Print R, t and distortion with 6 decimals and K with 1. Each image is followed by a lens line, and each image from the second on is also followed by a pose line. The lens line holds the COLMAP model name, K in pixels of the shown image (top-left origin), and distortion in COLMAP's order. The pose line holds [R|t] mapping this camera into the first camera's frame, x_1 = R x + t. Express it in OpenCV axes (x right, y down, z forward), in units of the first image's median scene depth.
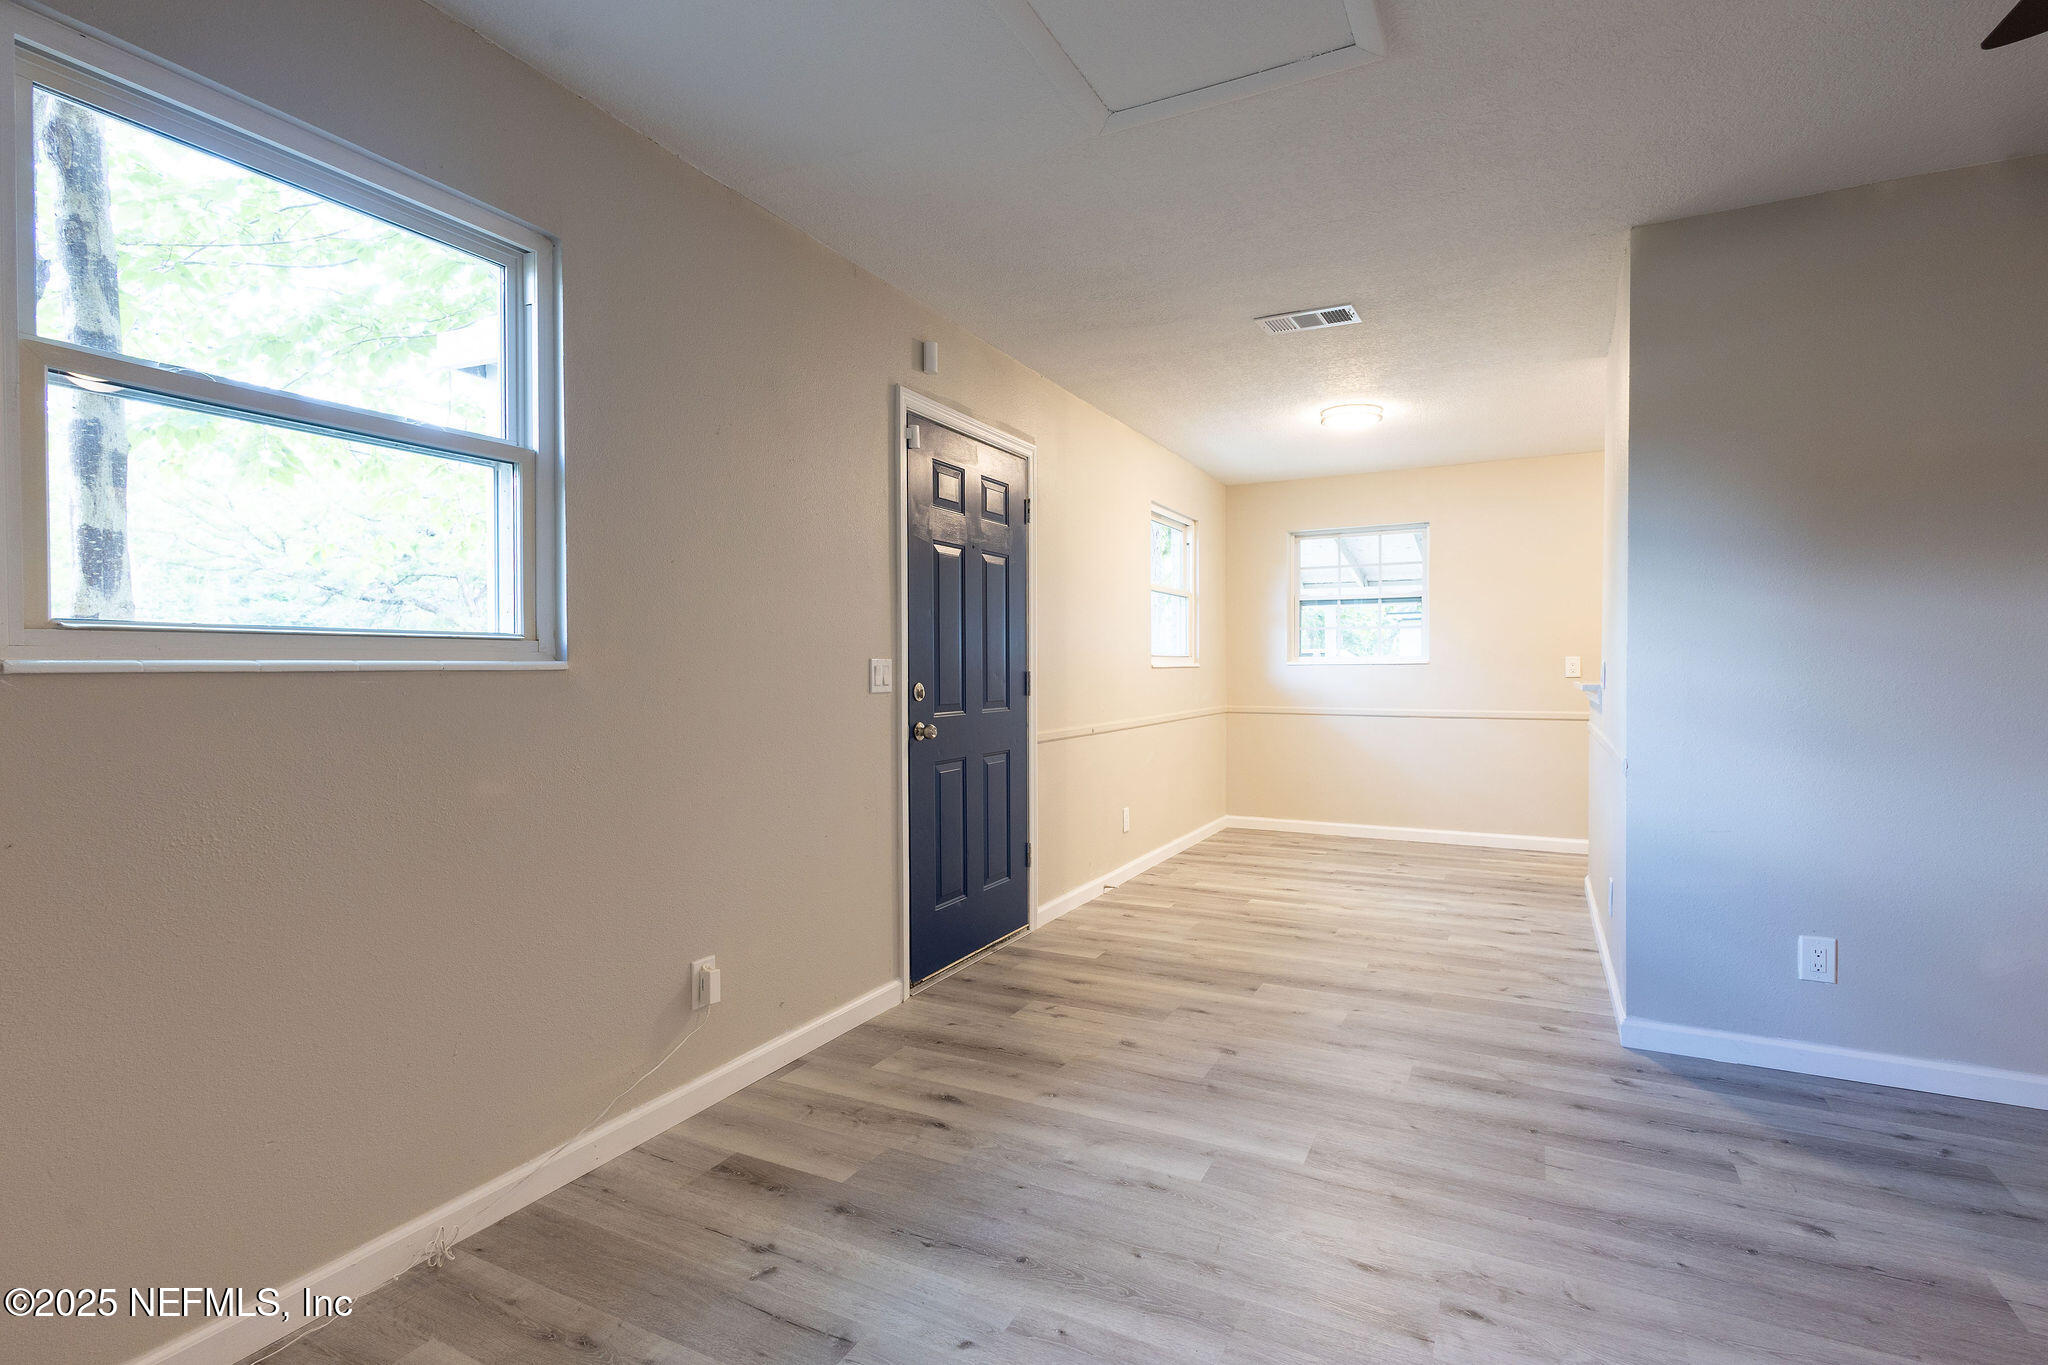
lens RADIAL K [[977.5, 0, 1023.0], [0, 977.5, 681.2], [0, 0, 1]] dist [0.004499, -0.001058]
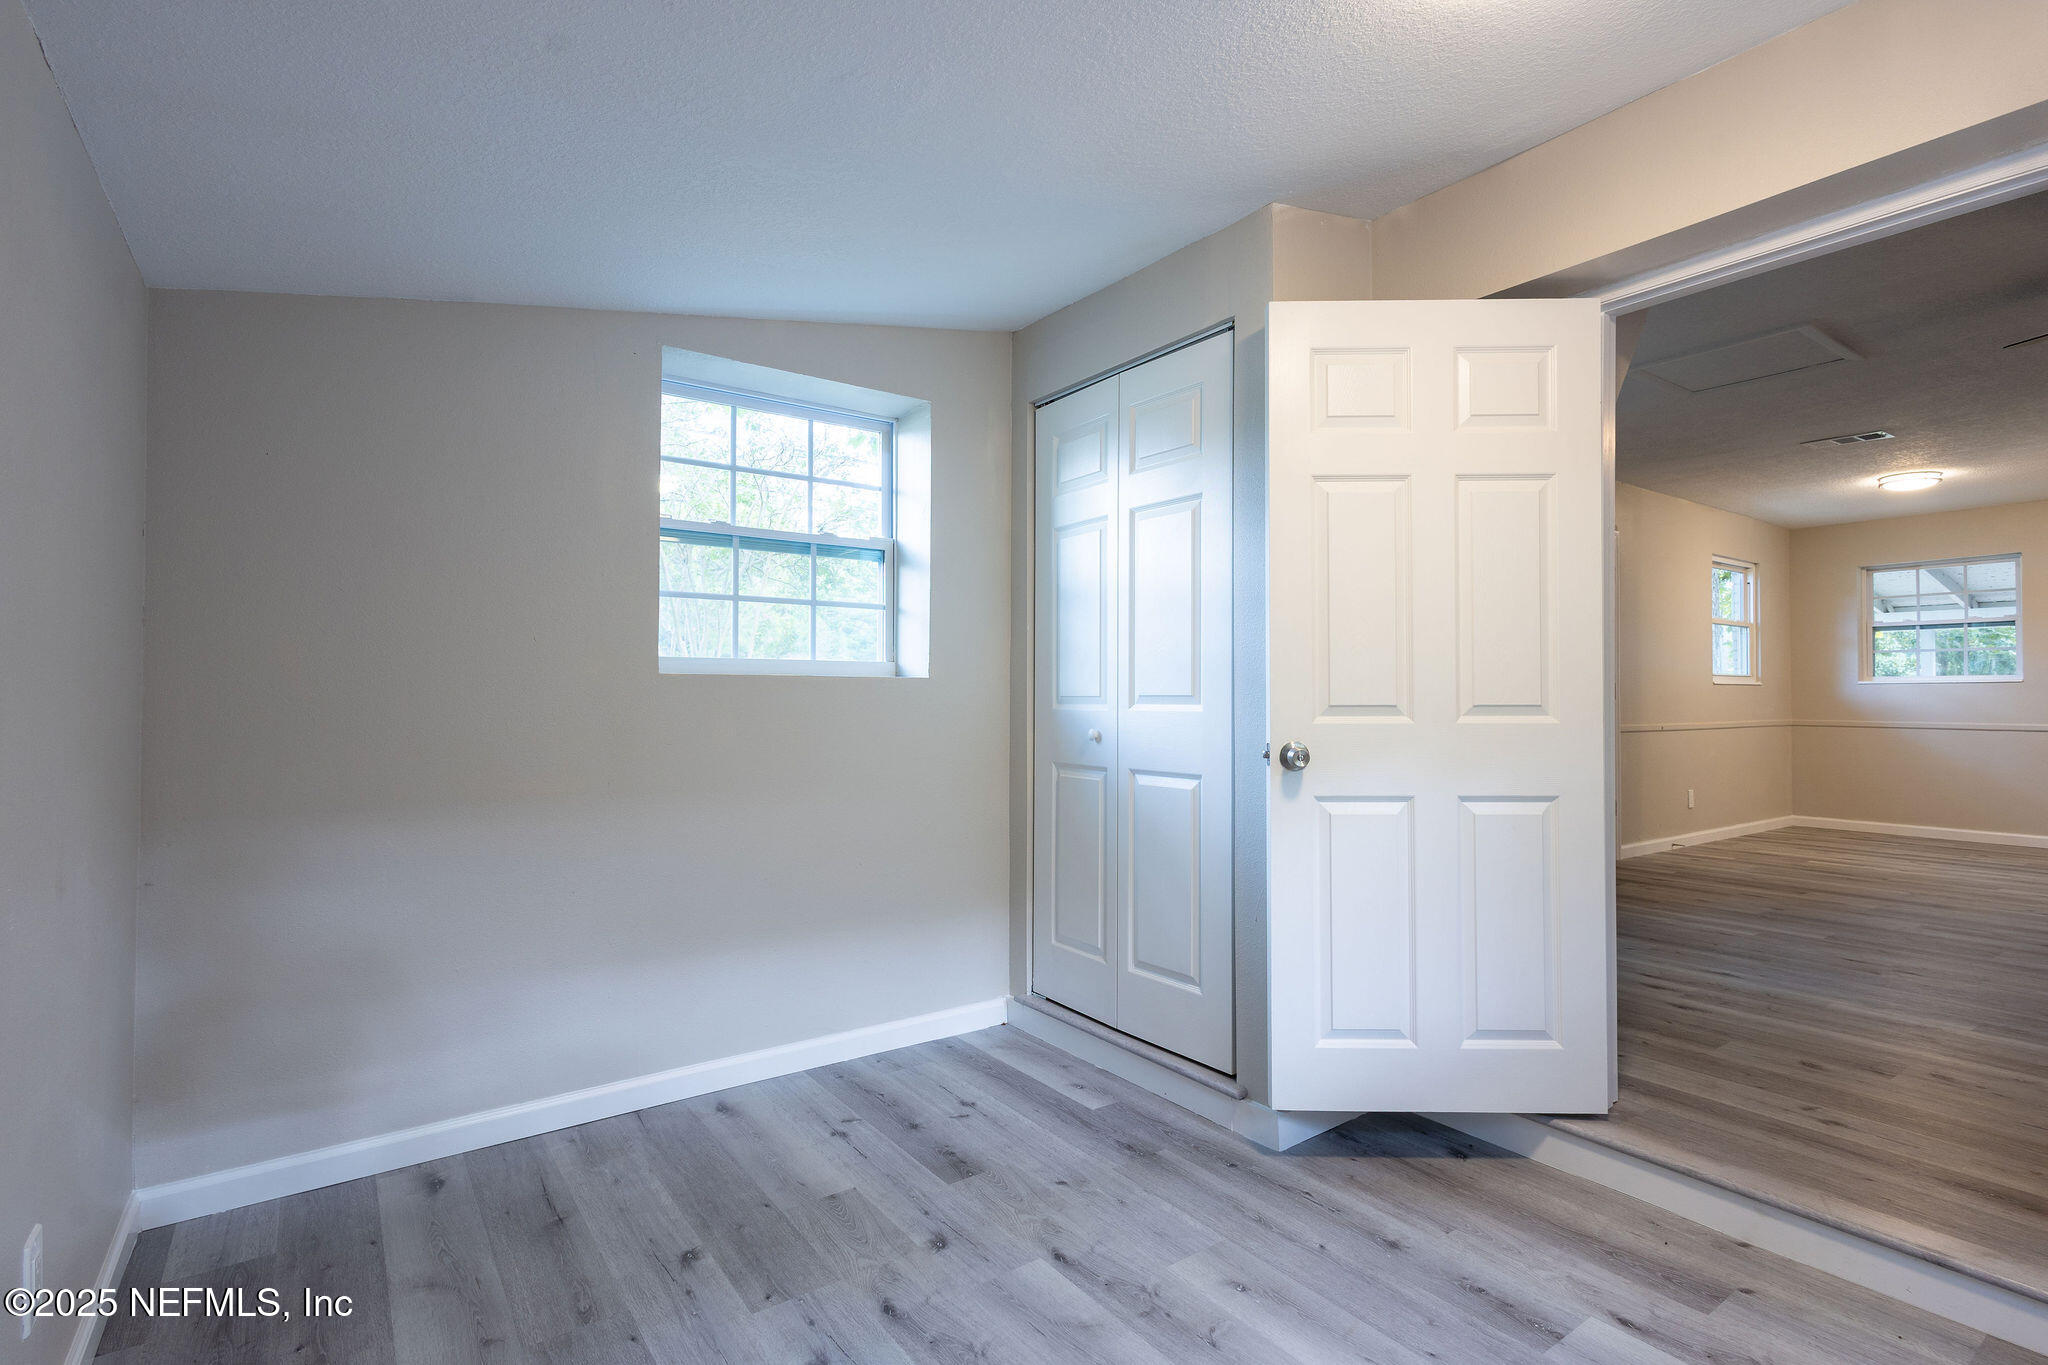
lens RADIAL K [[977.5, 0, 1010.6], [0, 977.5, 677.0], [0, 0, 1]] dist [0.004499, -0.001058]
pose [[0.884144, -0.003039, -0.467204, -0.072142], [-0.013625, 0.999386, -0.032286, 0.027212], [0.467015, 0.034911, 0.883560, -0.488429]]
